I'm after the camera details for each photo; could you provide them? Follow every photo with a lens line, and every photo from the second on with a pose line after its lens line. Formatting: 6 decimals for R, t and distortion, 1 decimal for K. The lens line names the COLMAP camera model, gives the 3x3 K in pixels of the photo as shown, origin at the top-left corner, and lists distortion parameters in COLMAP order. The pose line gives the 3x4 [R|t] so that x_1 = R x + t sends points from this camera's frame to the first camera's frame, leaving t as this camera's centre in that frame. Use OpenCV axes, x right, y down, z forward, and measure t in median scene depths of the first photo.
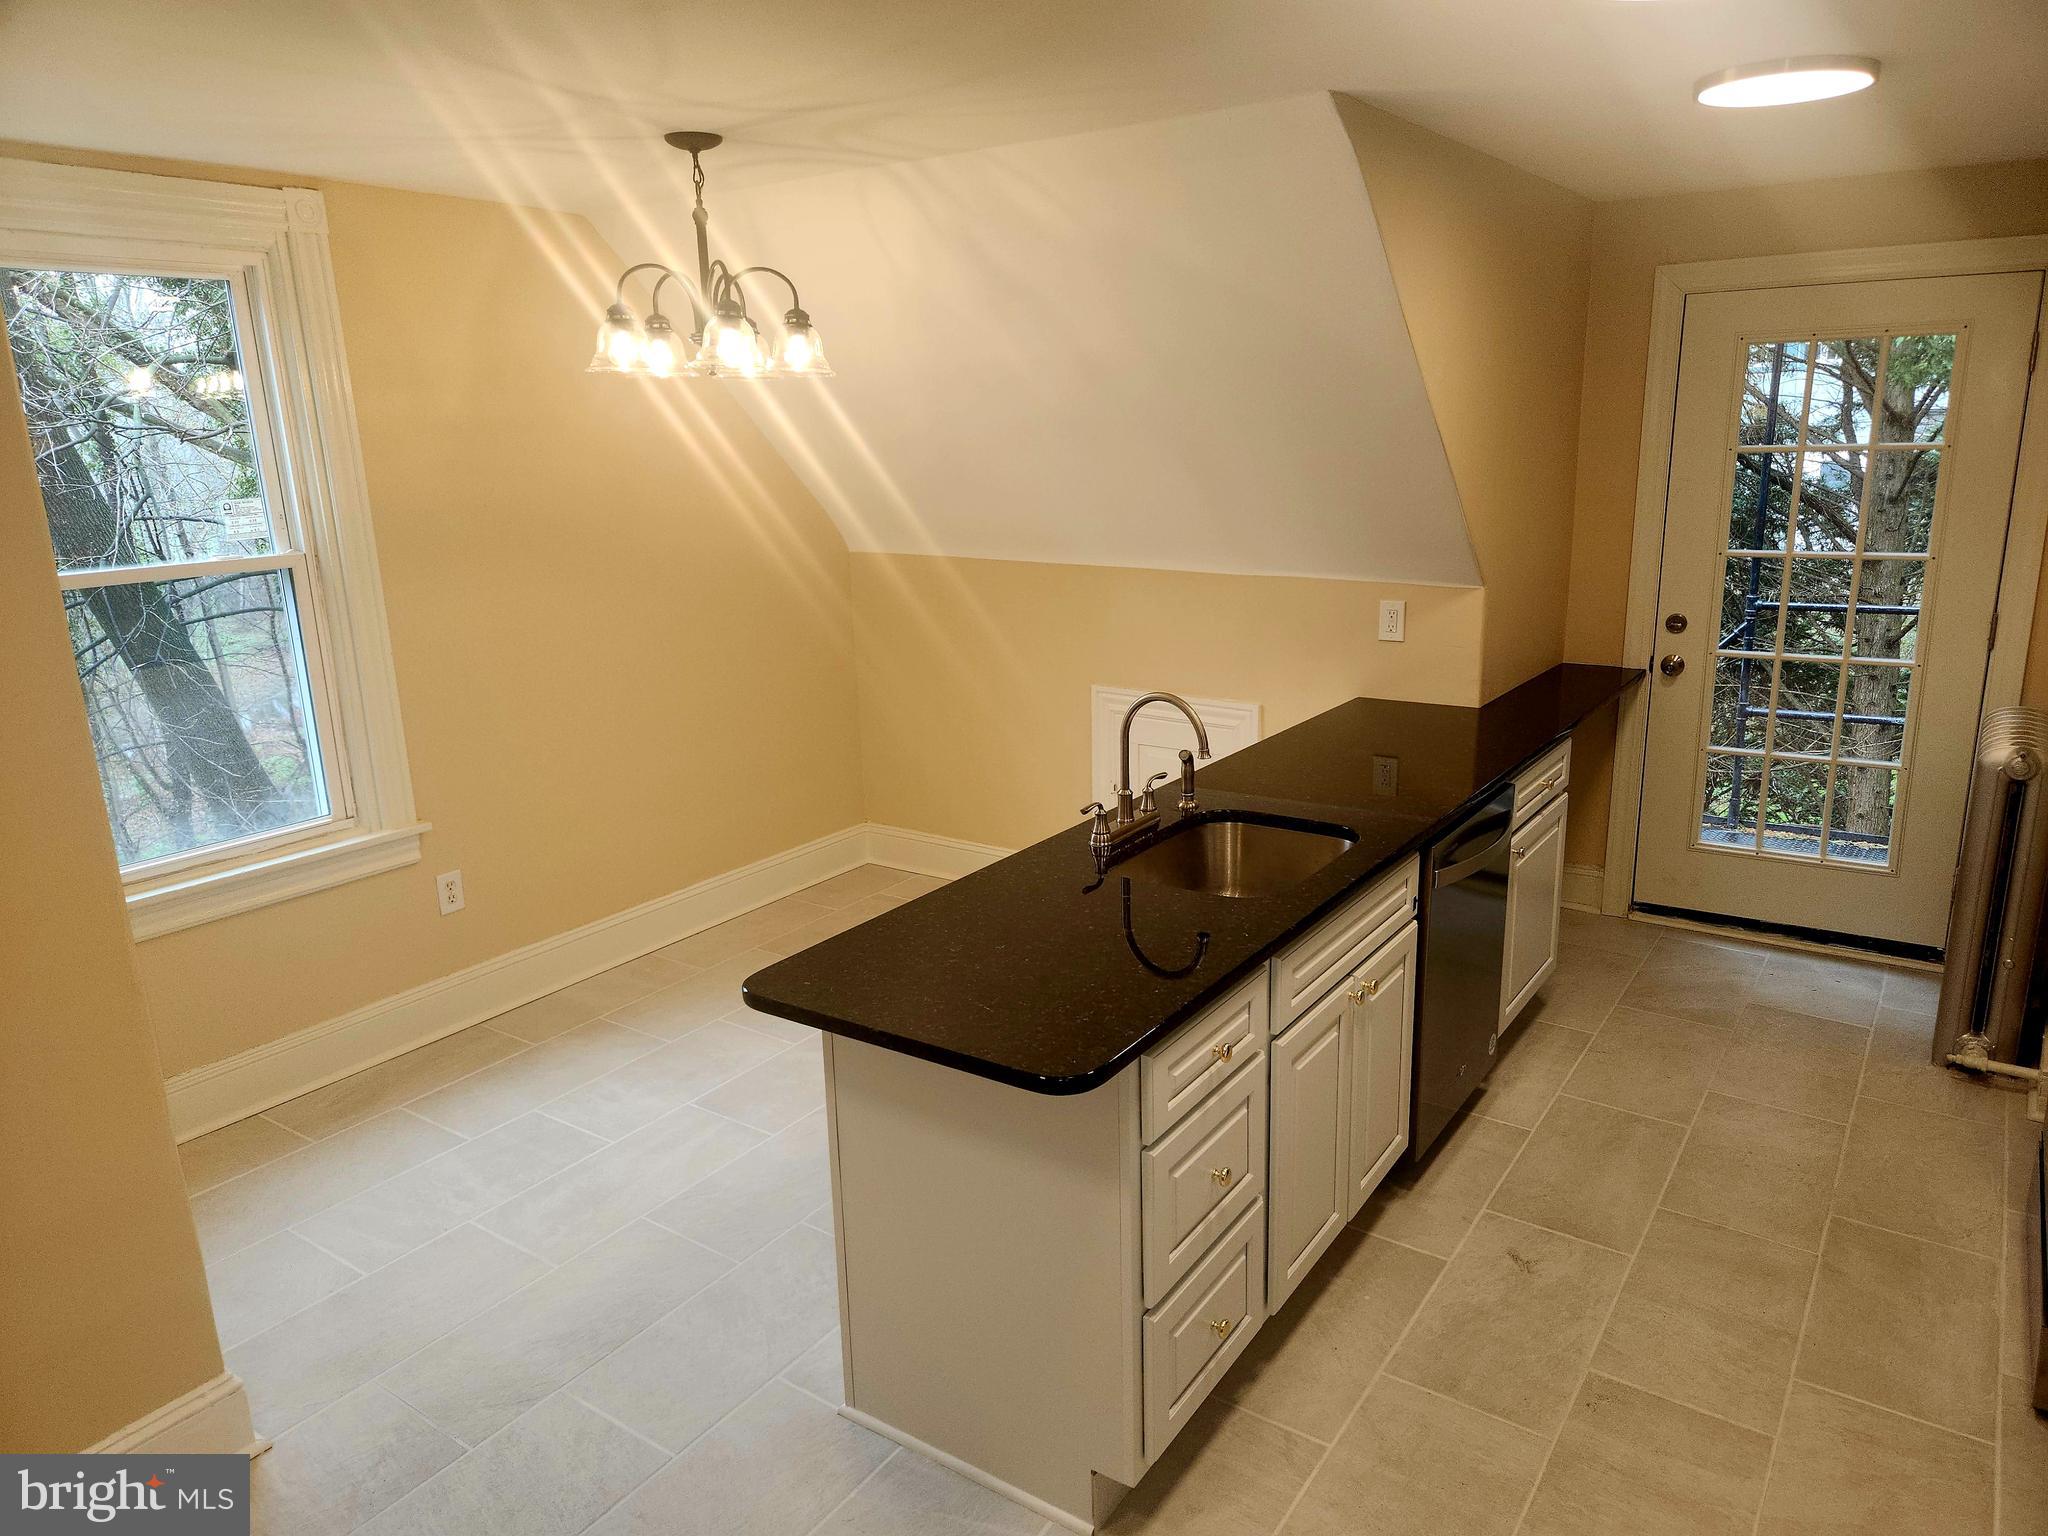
lens RADIAL K [[1358.3, 0, 1036.0], [0, 1358.3, 774.0], [0, 0, 1]] dist [0.087988, -0.055605]
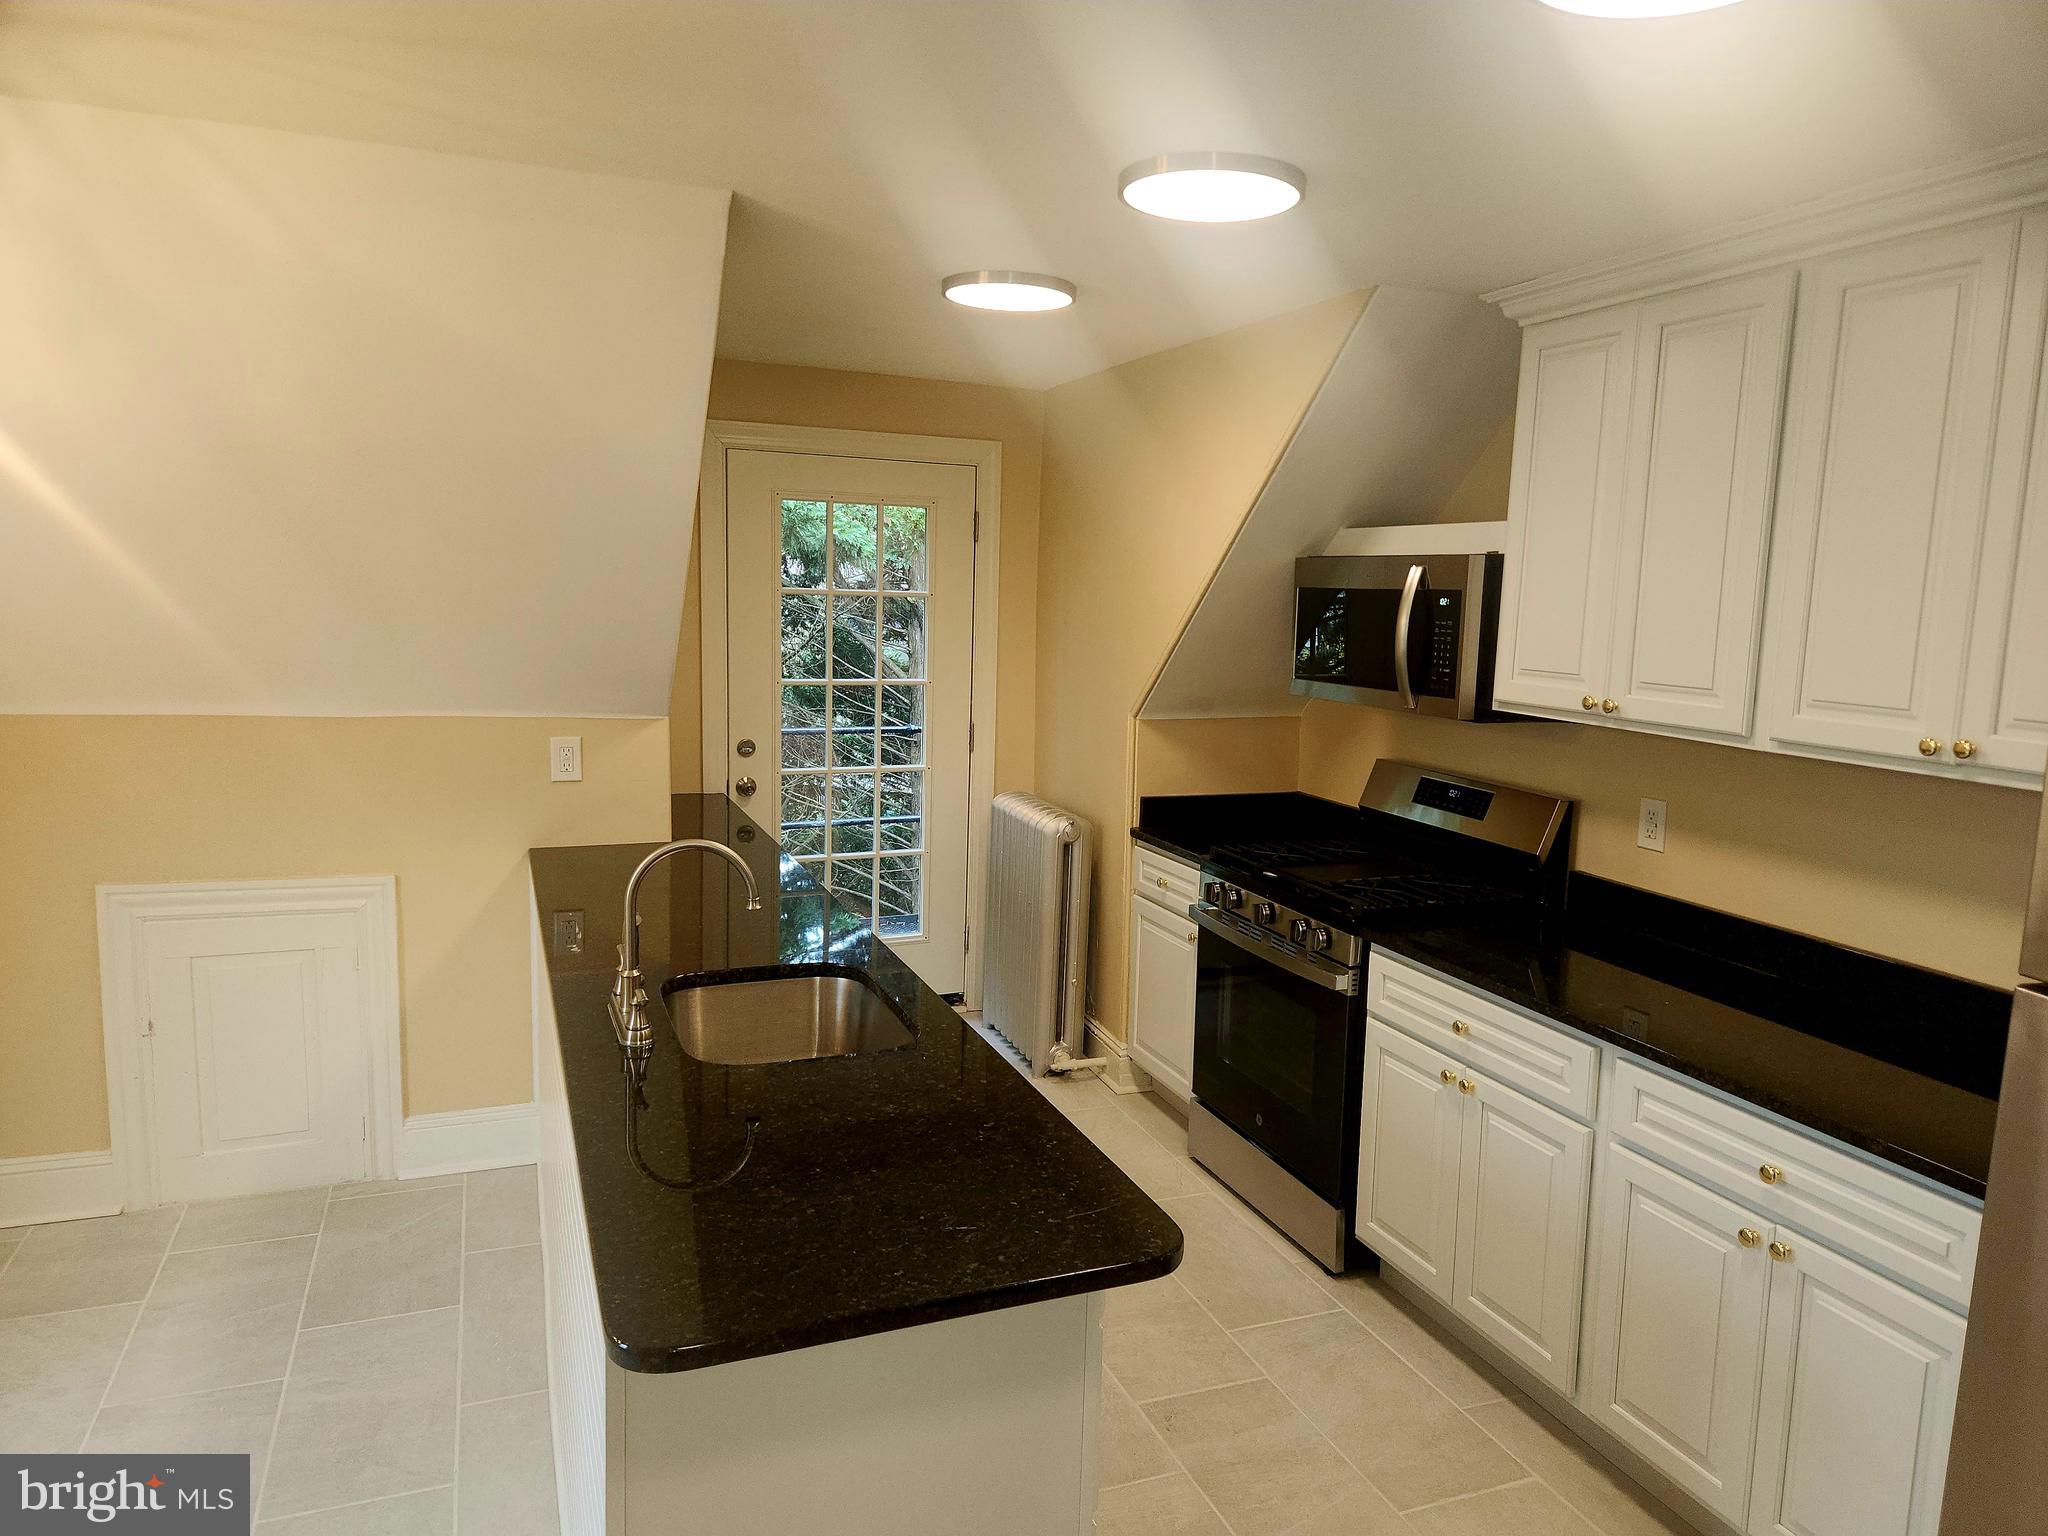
lens RADIAL K [[1371.0, 0, 1026.3], [0, 1371.0, 758.1], [0, 0, 1]] dist [0.047297, -0.000333]
pose [[0.553128, -0.066594, 0.830430, -0.331625], [0.167767, 0.985283, -0.032734, -0.031908], [-0.816029, 0.157425, 0.556160, 0.245881]]
